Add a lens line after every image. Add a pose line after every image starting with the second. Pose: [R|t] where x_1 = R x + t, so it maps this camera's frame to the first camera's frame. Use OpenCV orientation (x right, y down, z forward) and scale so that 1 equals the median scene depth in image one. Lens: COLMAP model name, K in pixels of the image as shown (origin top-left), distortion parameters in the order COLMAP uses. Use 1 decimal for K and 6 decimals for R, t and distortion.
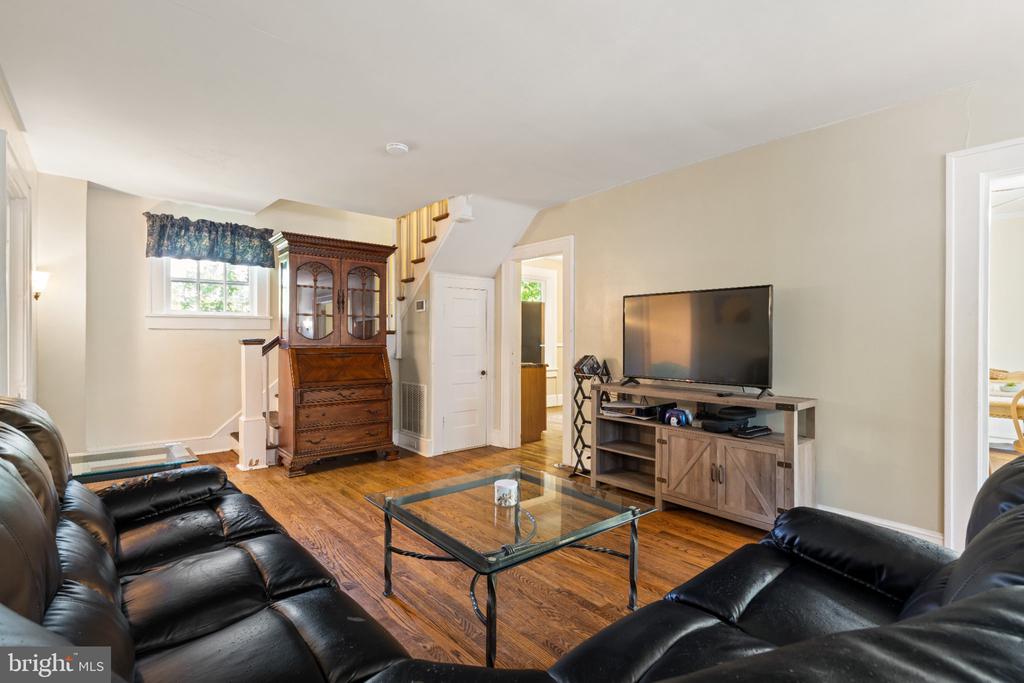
lens RADIAL K [[470.5, 0, 533.9], [0, 470.5, 344.6], [0, 0, 1]] dist [0.003137, 0.001296]
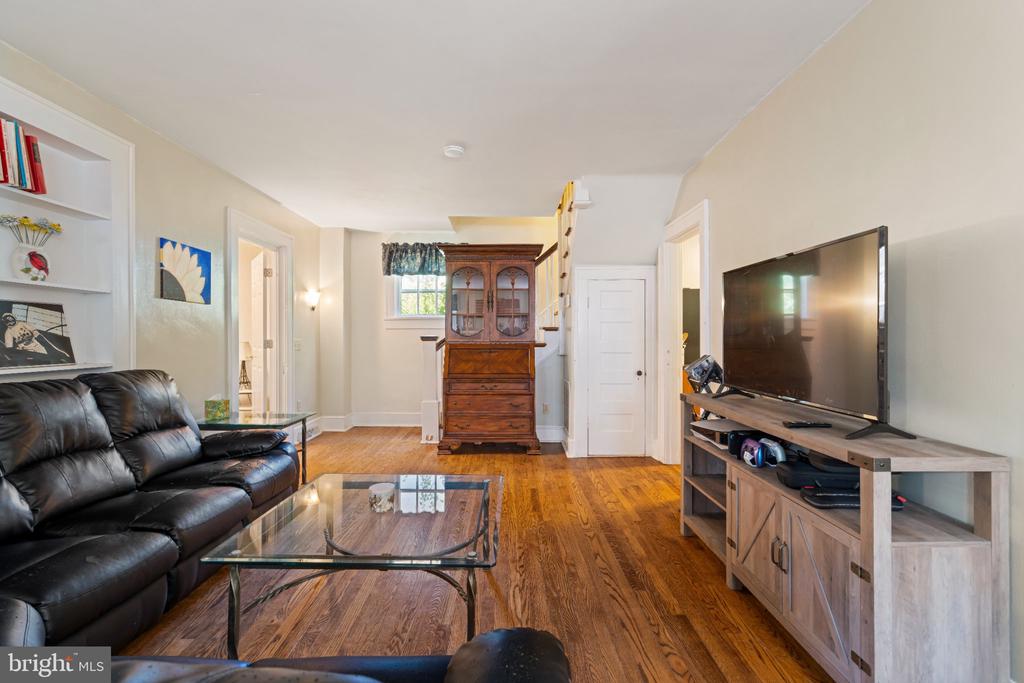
lens RADIAL K [[470.5, 0, 515.5], [0, 470.5, 340.2], [0, 0, 1]] dist [0.003137, 0.001296]
pose [[0.759317, -0.000012, -0.650721, 0.354047], [-0.003274, 0.999987, -0.003838, 0.002878], [0.650712, 0.005045, 0.759308, 0.219009]]
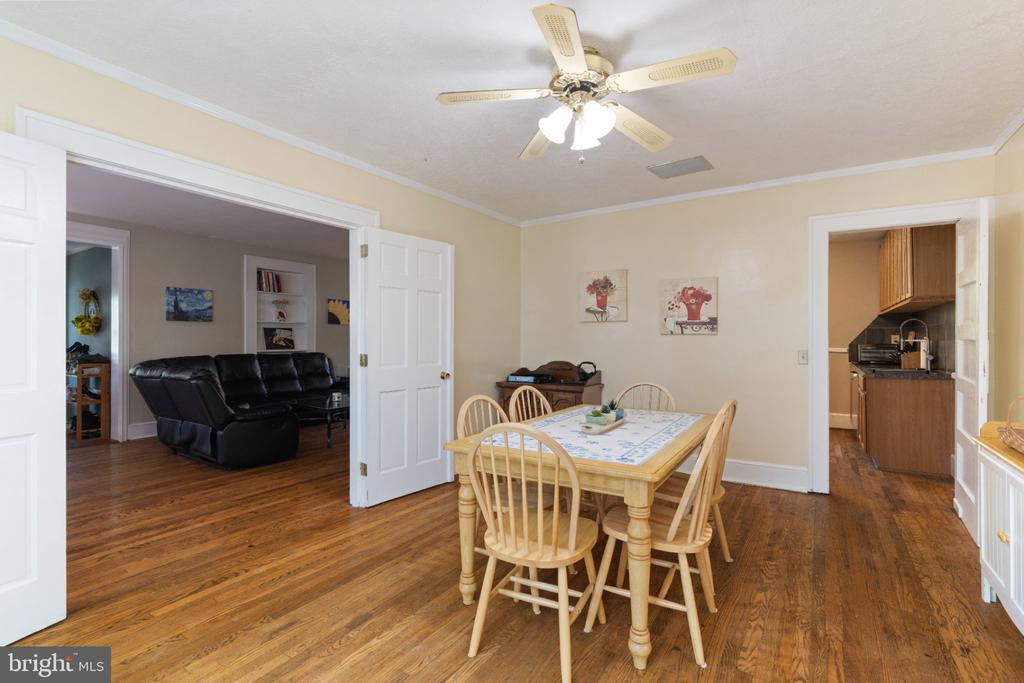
lens RADIAL K [[470.5, 0, 514.5], [0, 470.5, 340.4], [0, 0, 1]] dist [0.003137, 0.001296]
pose [[0.267098, 0.001491, -0.963668, 1.307140], [-0.004791, 0.999988, 0.000219, -0.003091], [0.963657, 0.004558, 0.267102, 0.596165]]
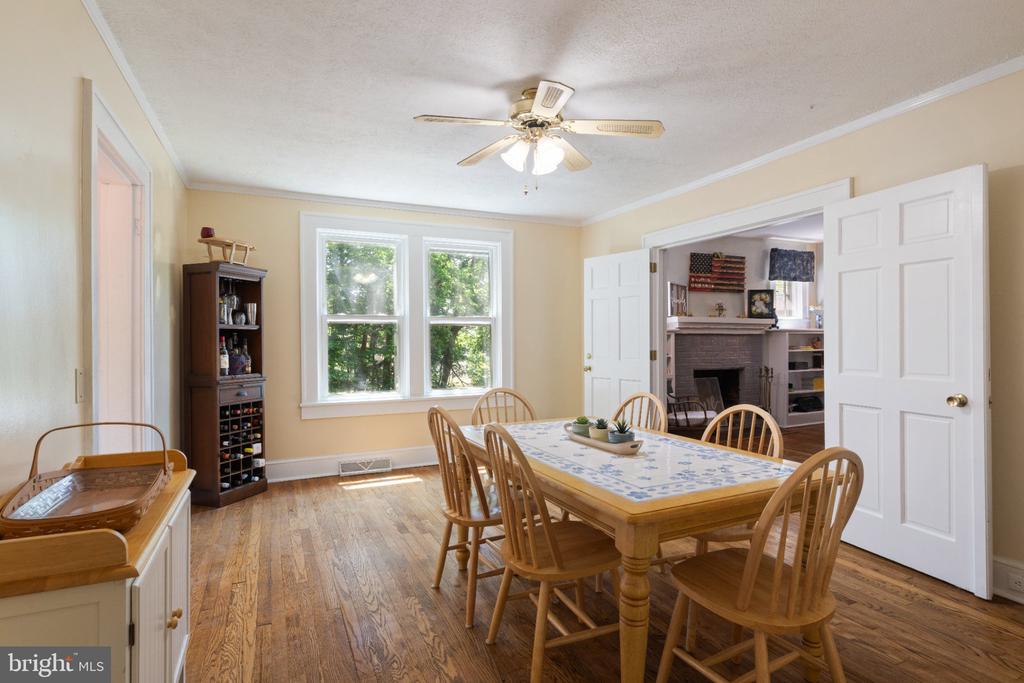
lens RADIAL K [[498.8, 0, 504.0], [0, 498.8, 342.6], [0, 0, 1]] dist [0.010727, 0.002003]
pose [[-0.954462, 0.001466, 0.298330, 0.750287], [0.005613, 0.999899, 0.013045, -0.008557], [-0.298281, 0.014125, -0.954374, 1.331173]]
